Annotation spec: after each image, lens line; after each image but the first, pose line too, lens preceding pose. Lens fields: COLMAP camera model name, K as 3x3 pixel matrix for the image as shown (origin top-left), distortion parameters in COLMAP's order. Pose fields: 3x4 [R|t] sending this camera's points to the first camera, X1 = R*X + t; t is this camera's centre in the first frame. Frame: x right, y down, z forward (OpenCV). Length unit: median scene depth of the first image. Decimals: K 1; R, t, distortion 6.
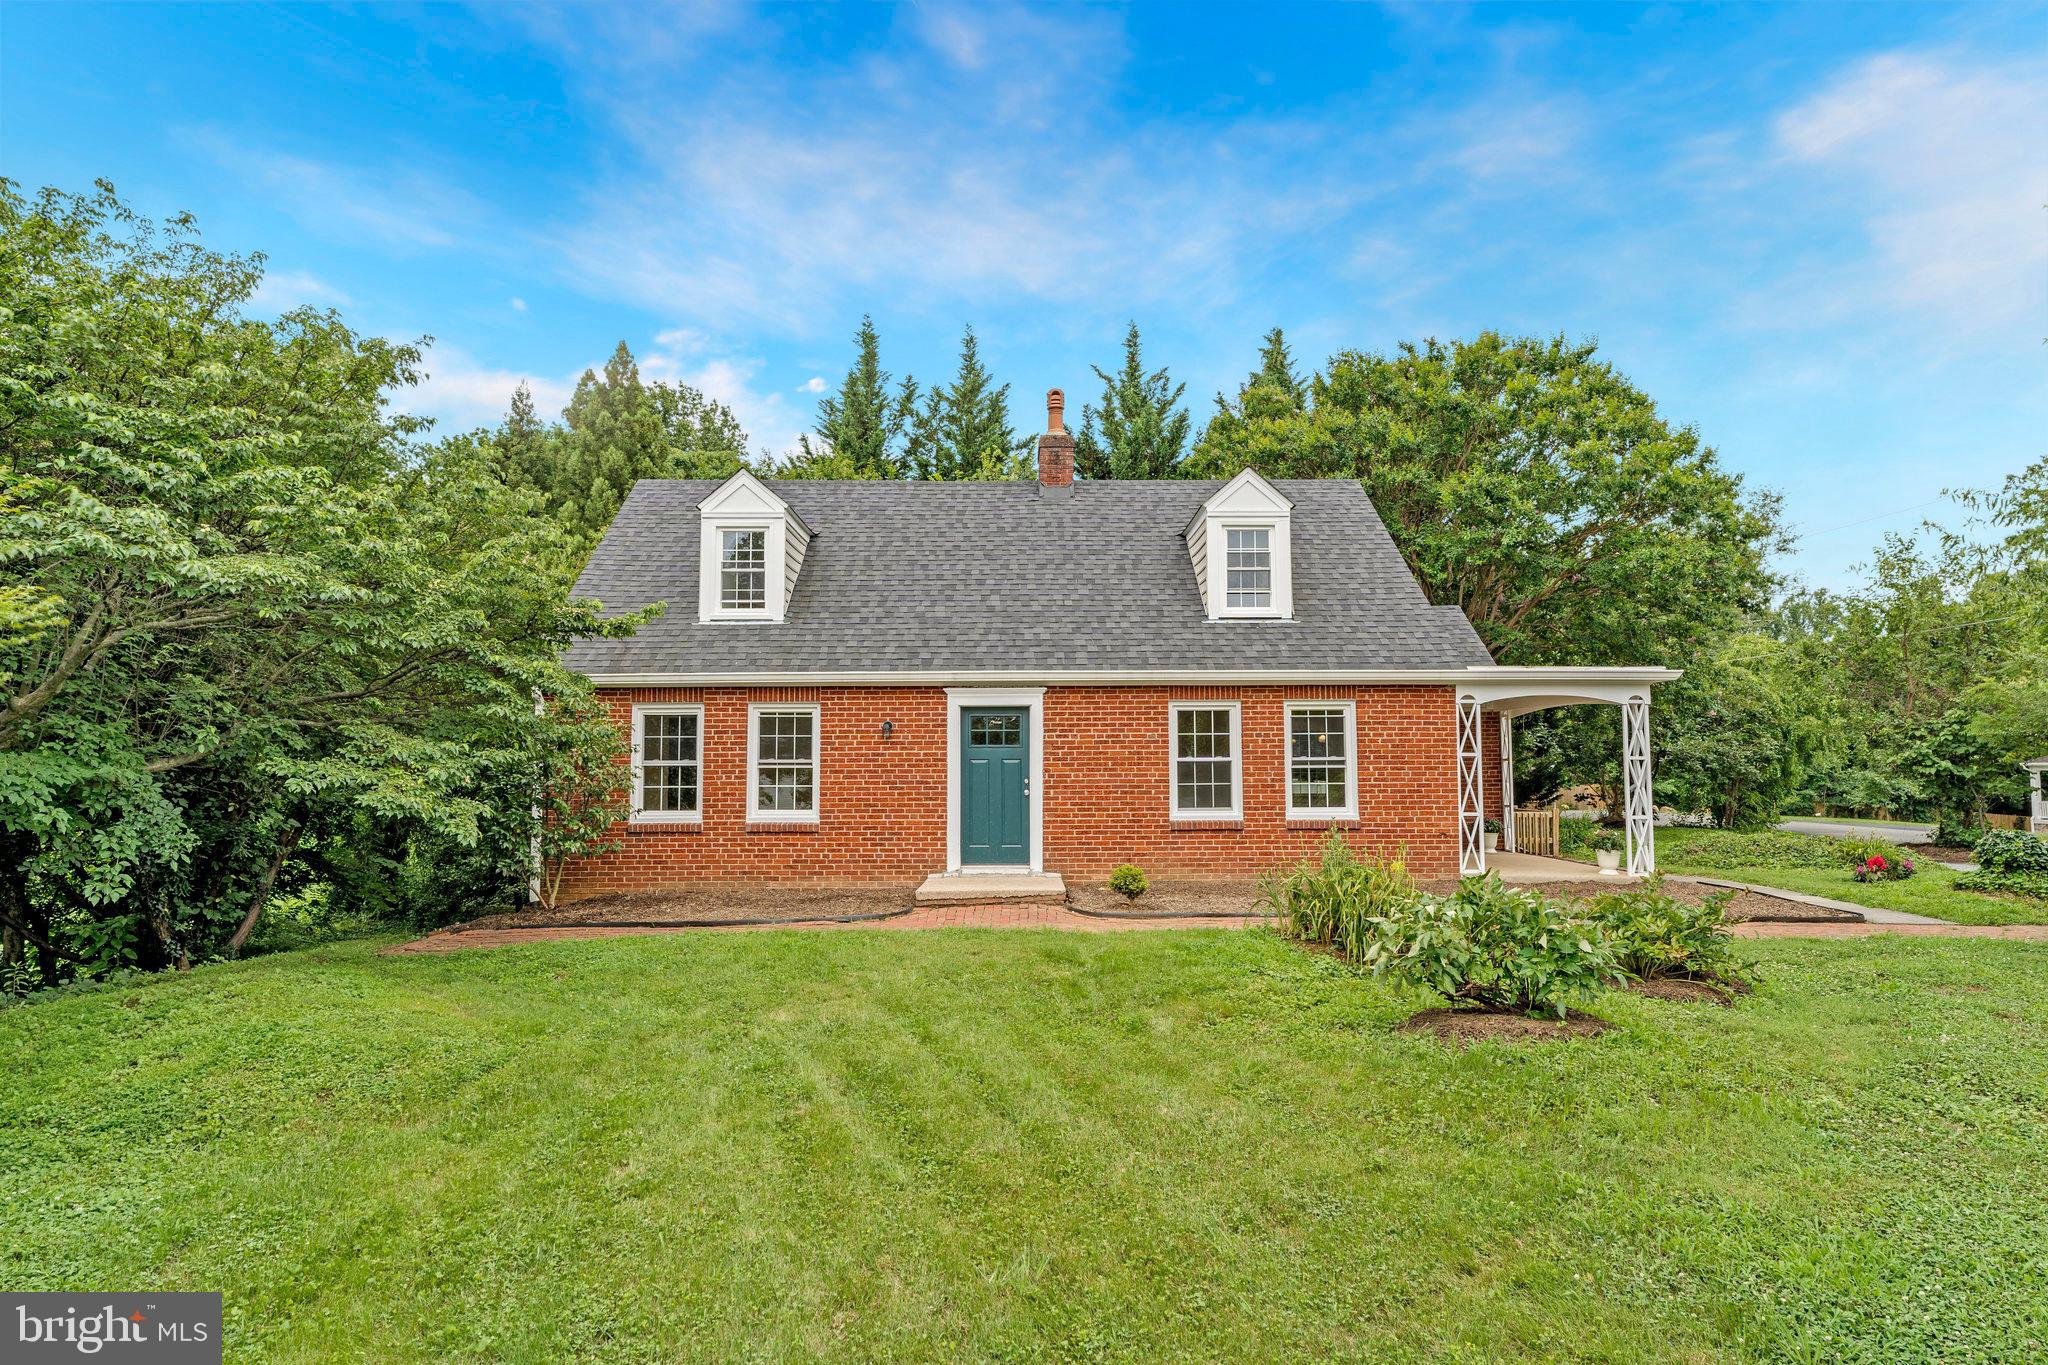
lens RADIAL K [[1121.5, 0, 1024.0], [0, 1121.5, 682.5], [0, 0, 1]] dist [-0.002594, -0.000011]
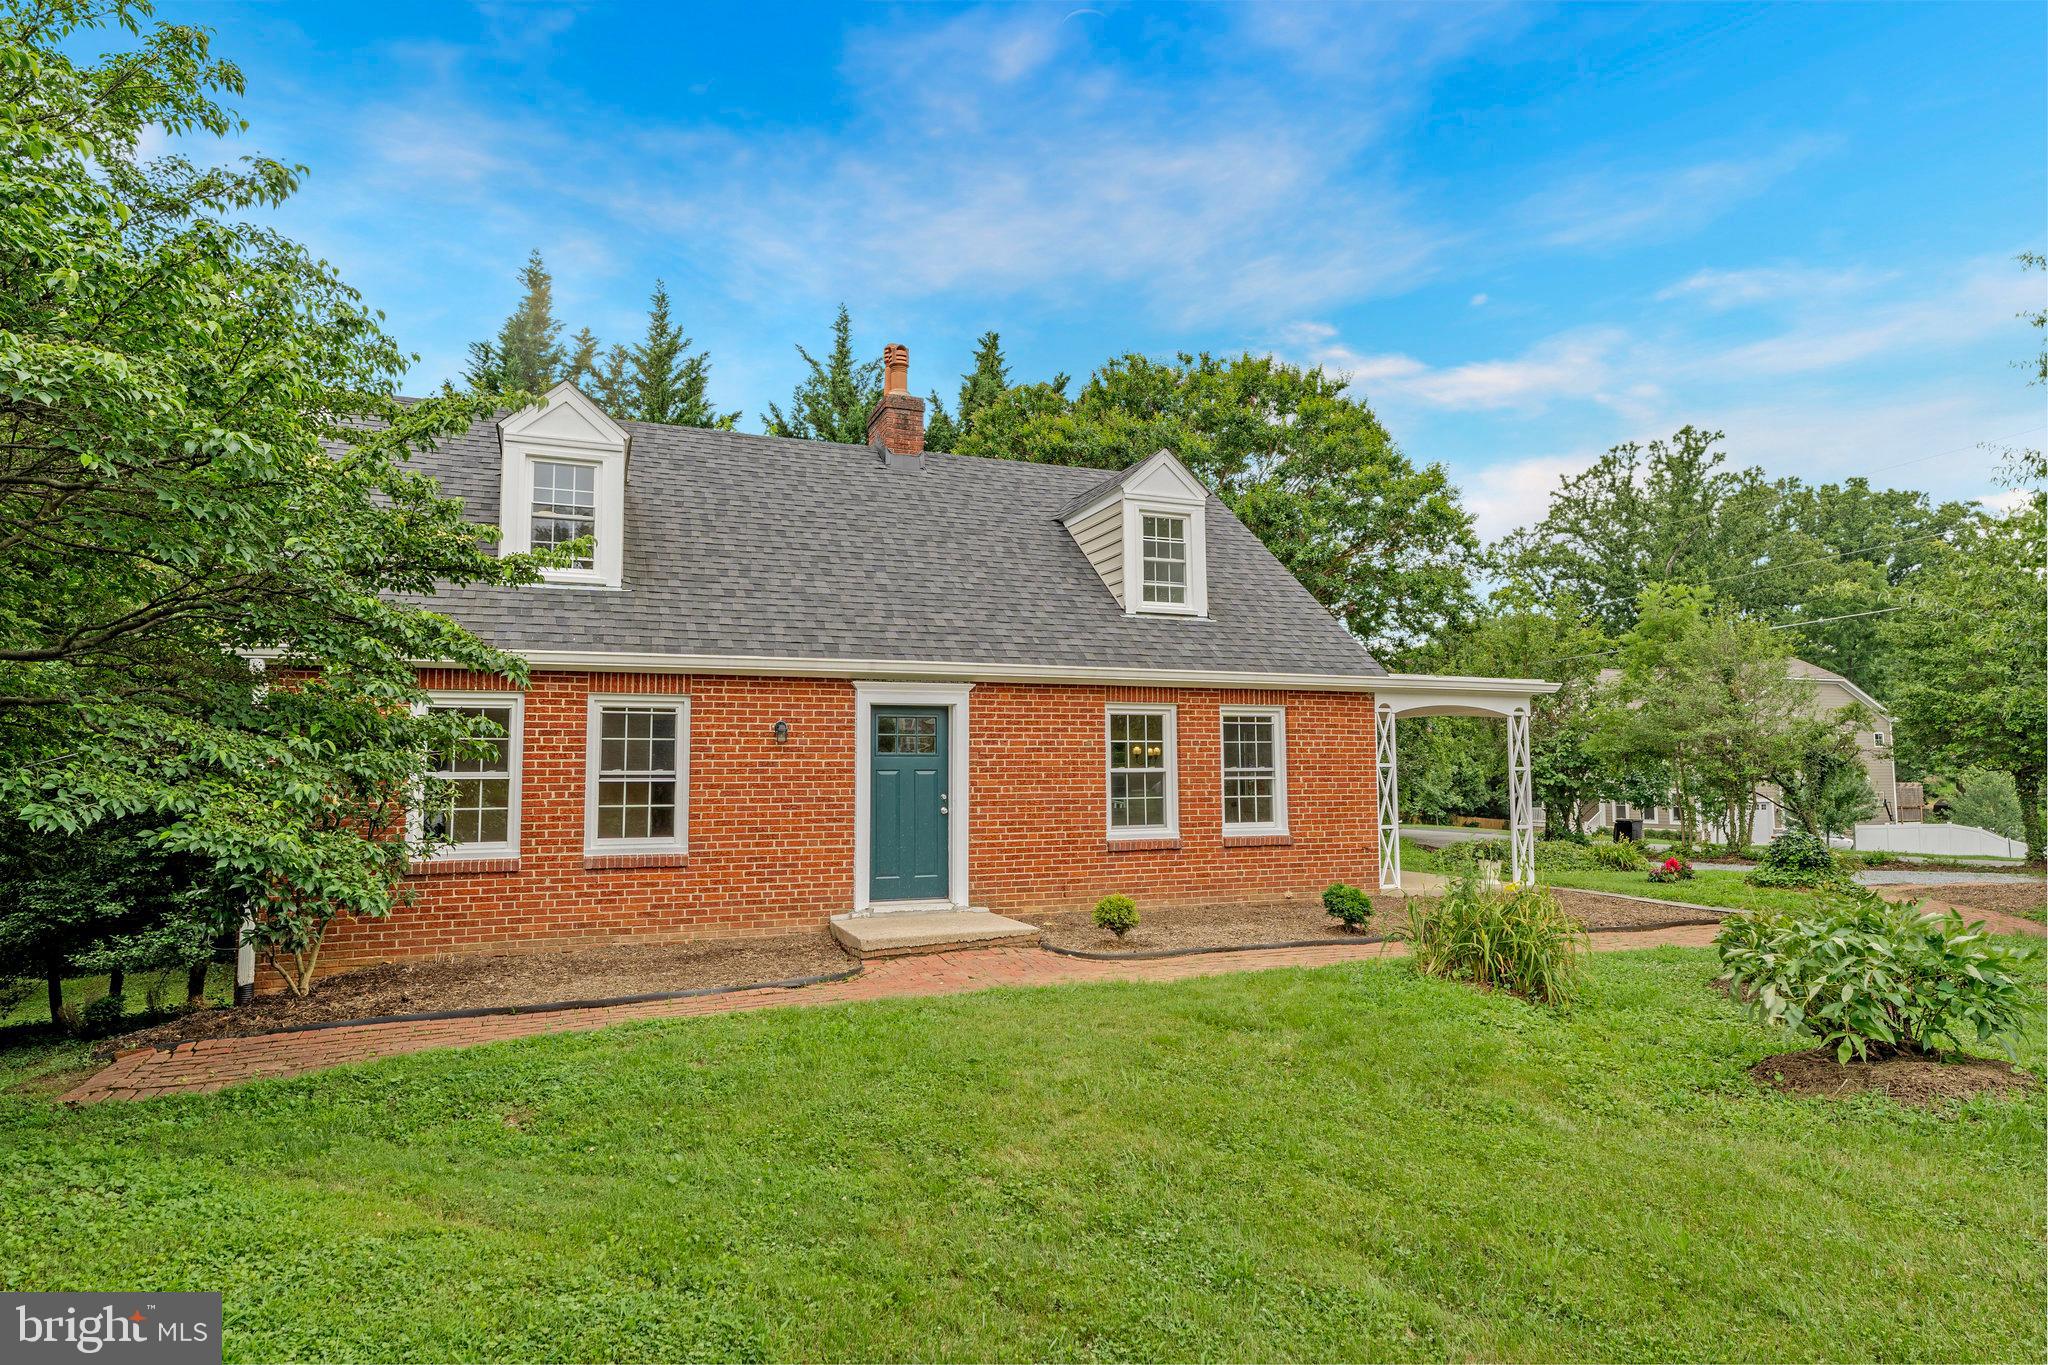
lens RADIAL K [[1121.5, 0, 1024.0], [0, 1121.5, 682.5], [0, 0, 1]] dist [-0.002594, -0.000011]
pose [[0.933161, 0.027851, 0.358379, -0.241762], [-0.022920, 0.999575, -0.018001, 0.017516], [-0.358728, 0.008583, 0.933403, 0.207721]]
